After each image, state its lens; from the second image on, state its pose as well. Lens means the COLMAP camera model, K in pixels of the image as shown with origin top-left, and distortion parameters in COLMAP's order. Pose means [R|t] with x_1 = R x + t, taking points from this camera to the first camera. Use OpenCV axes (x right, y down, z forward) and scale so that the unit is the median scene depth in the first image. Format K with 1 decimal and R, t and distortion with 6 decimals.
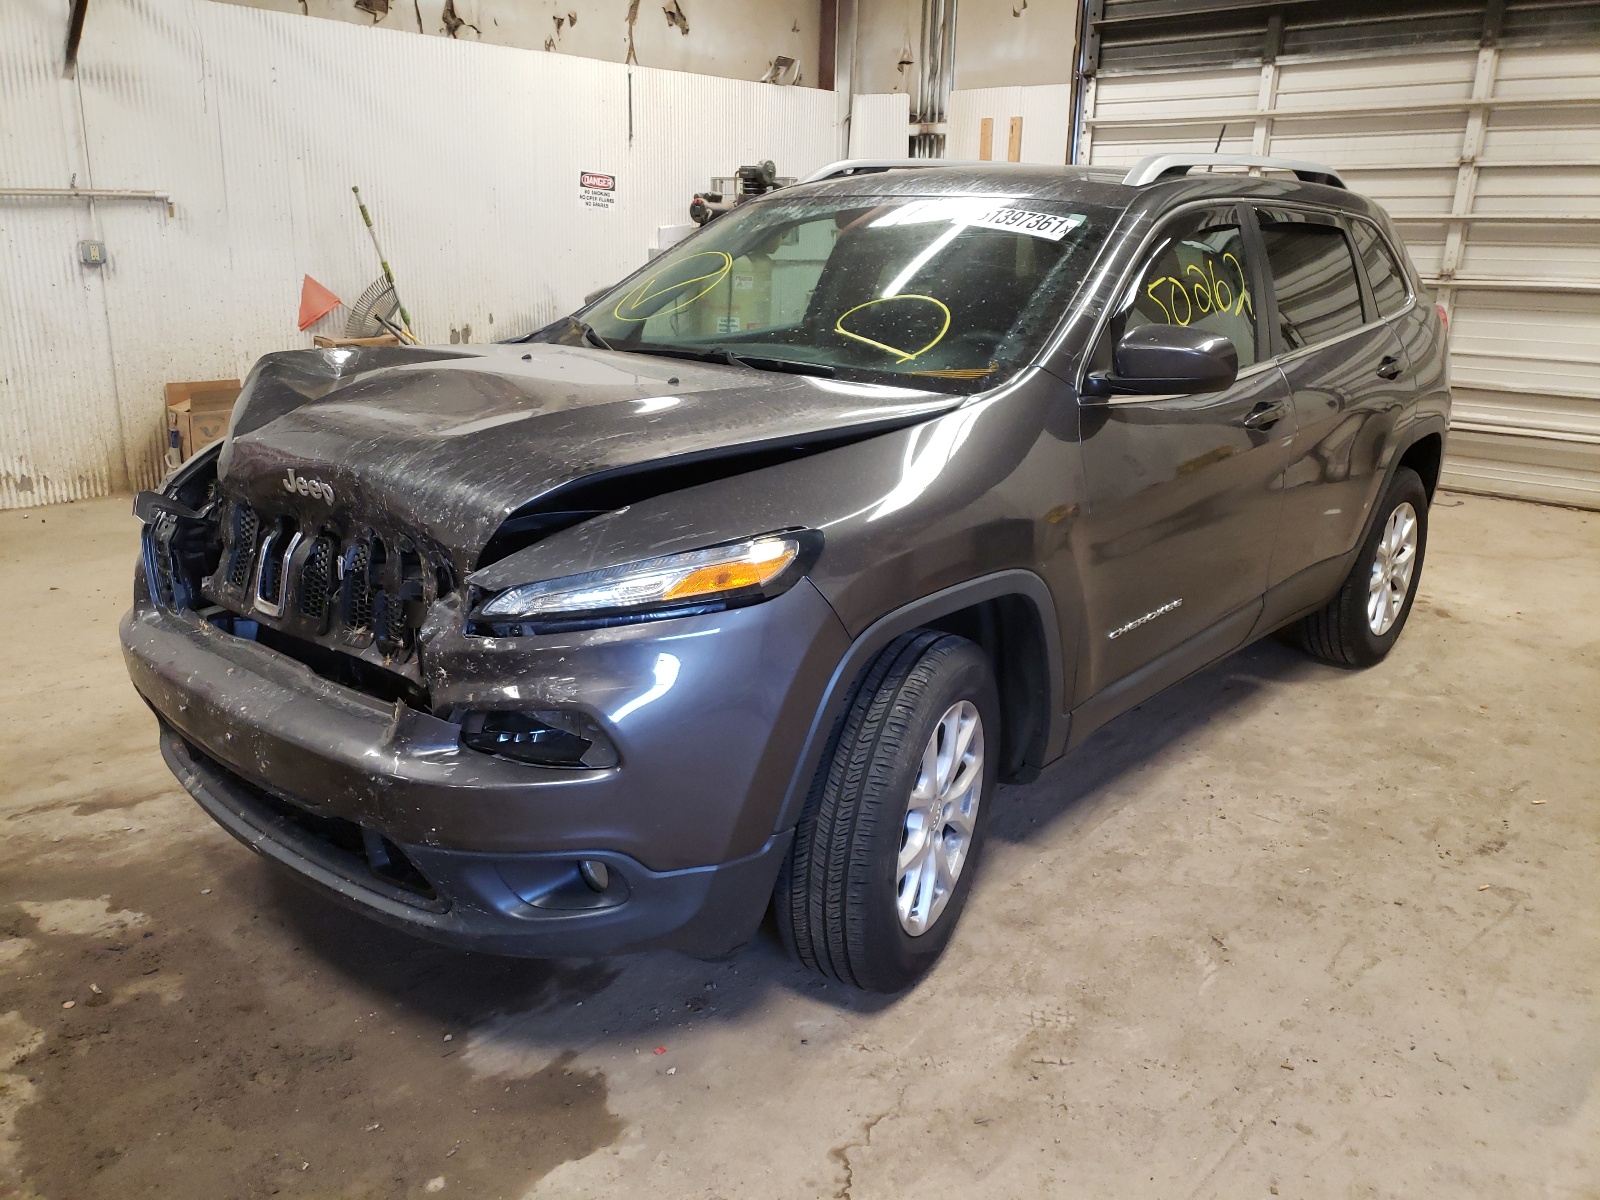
lens RADIAL K [[1259.4, 0, 794.3], [0, 1259.4, 590.4], [0, 0, 1]] dist [0.026969, -0.008438]
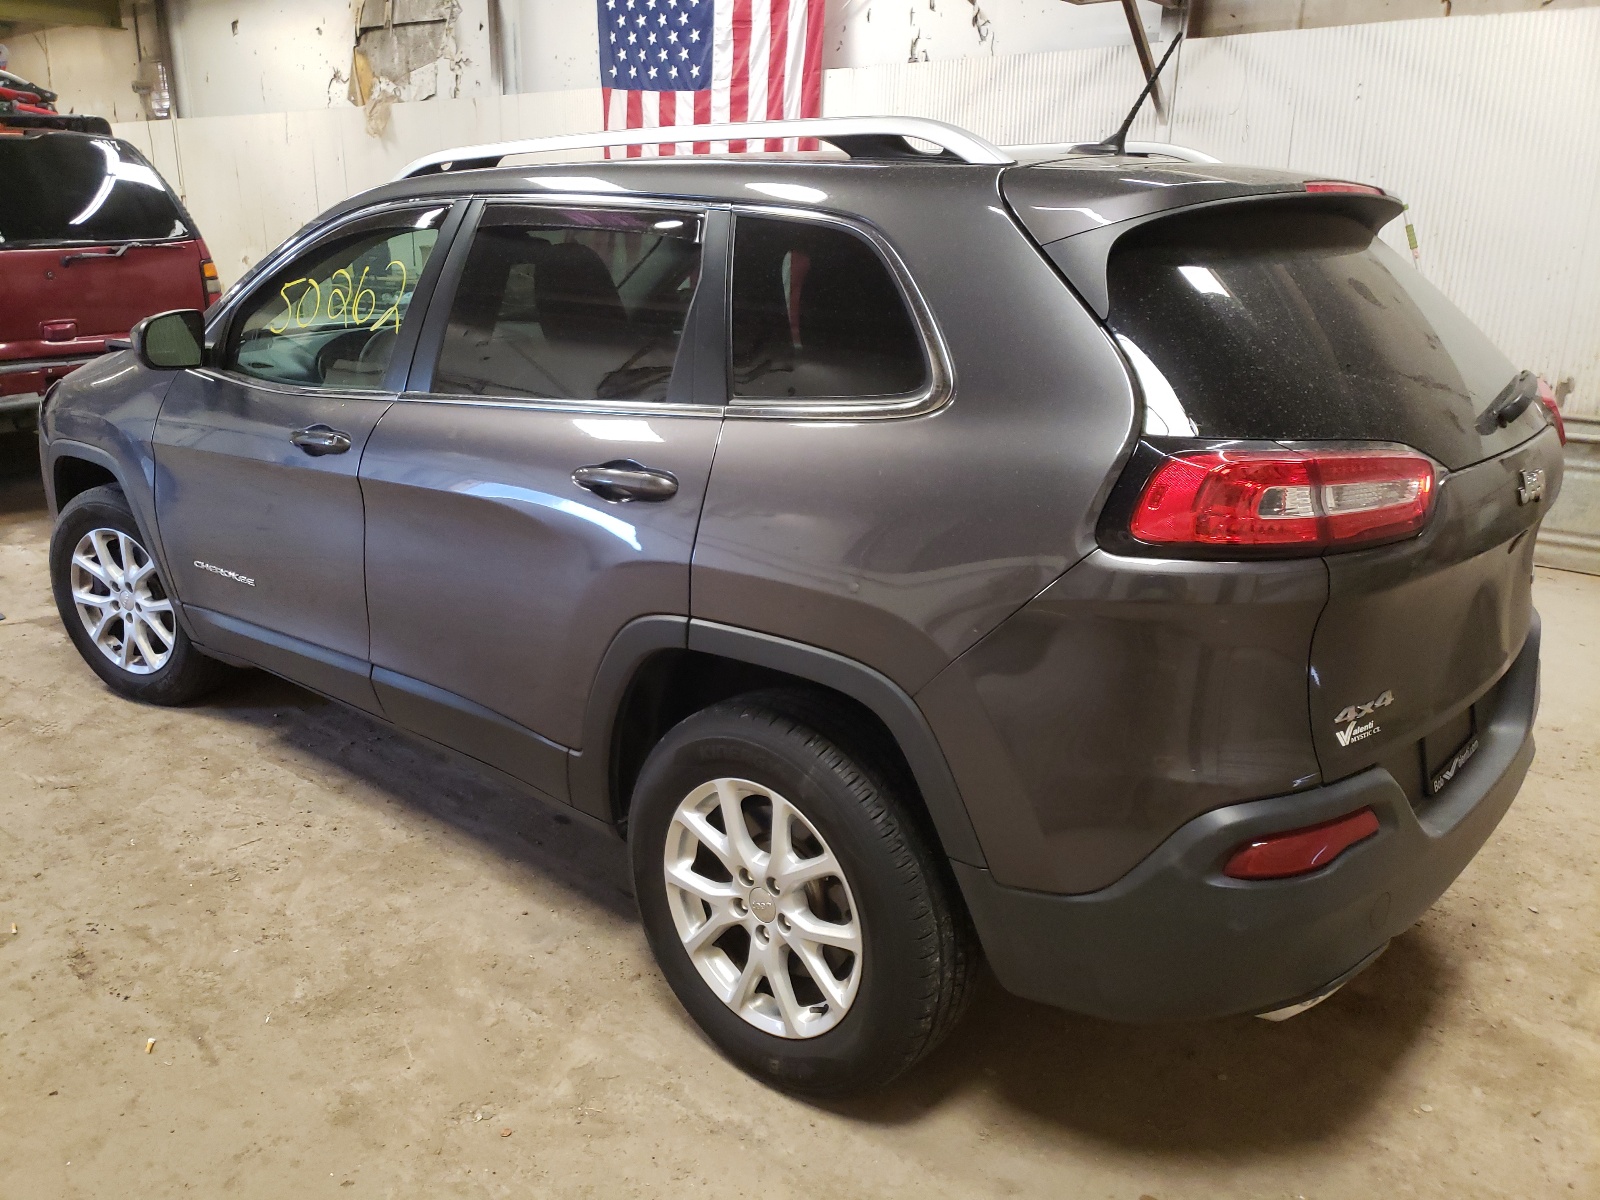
lens RADIAL K [[1259.4, 0, 798.6], [0, 1259.4, 597.5], [0, 0, 1]] dist [0.026969, -0.008438]
pose [[0.012550, 0.264616, -0.964272, 0.570536], [-0.299197, 0.921159, 0.248891, -0.162021], [0.954109, 0.285384, 0.090733, 0.574592]]
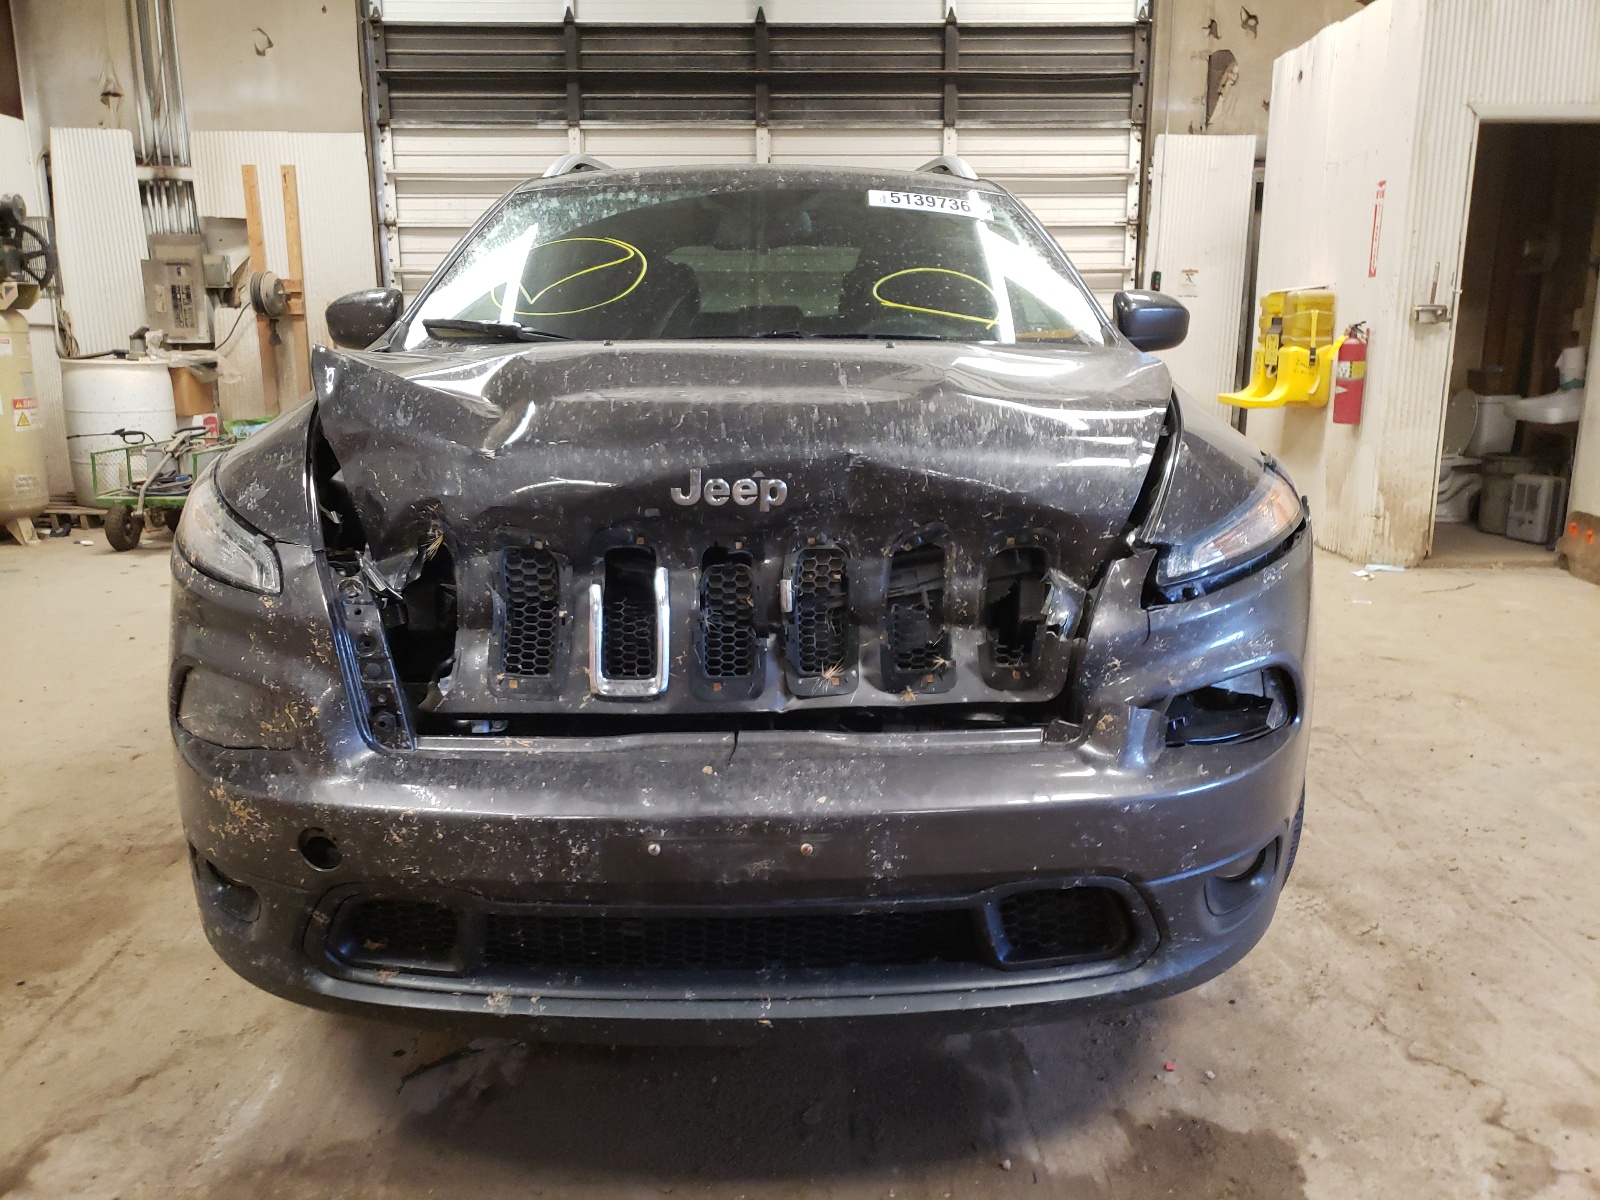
lens RADIAL K [[1259.4, 0, 805.5], [0, 1259.4, 606.2], [0, 0, 1]] dist [0.026969, -0.008438]
pose [[0.730828, -0.167875, 0.661595, -0.272383], [0.206770, 0.978189, 0.019801, -0.007740], [-0.650489, 0.122326, 0.749600, 0.151144]]
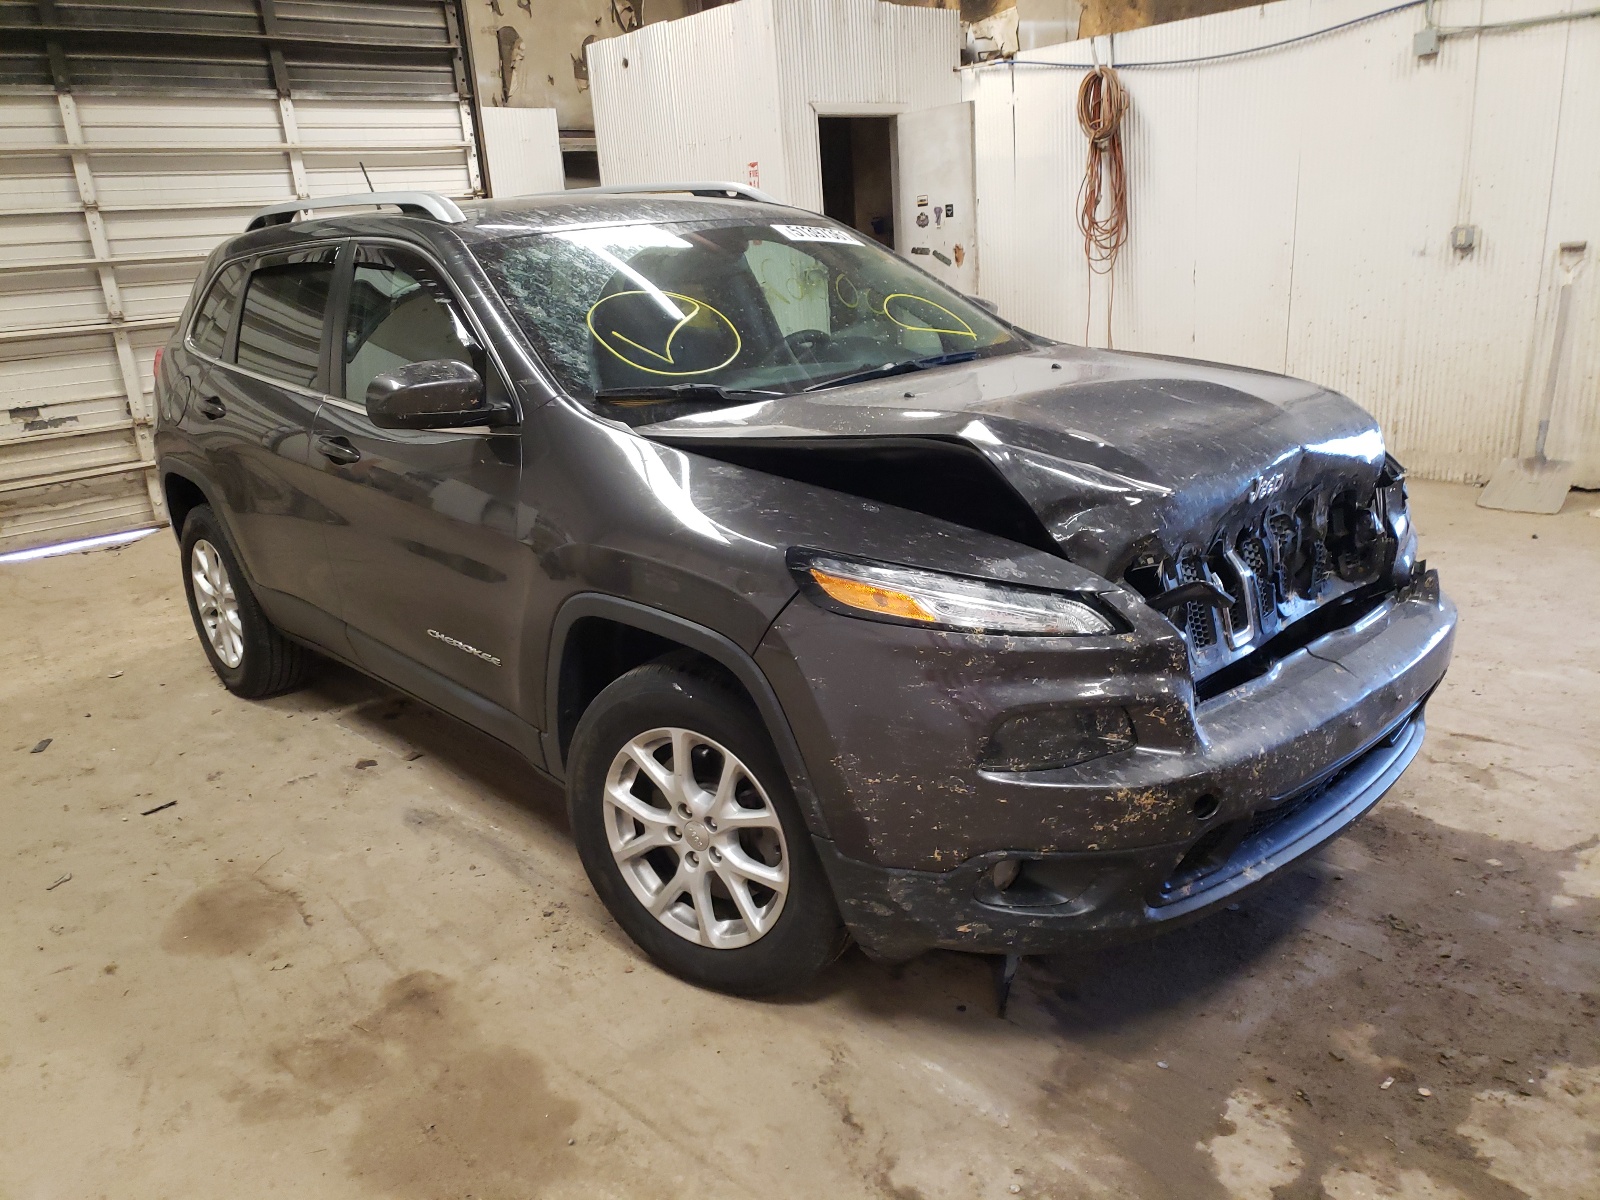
lens RADIAL K [[1259.4, 0, 790.4], [0, 1259.4, 604.2], [0, 0, 1]] dist [0.026969, -0.008438]
pose [[0.098519, -0.311296, 0.945192, -0.465885], [0.344170, 0.901858, 0.261151, -0.129179], [-0.933724, 0.299579, 0.195989, 0.390625]]
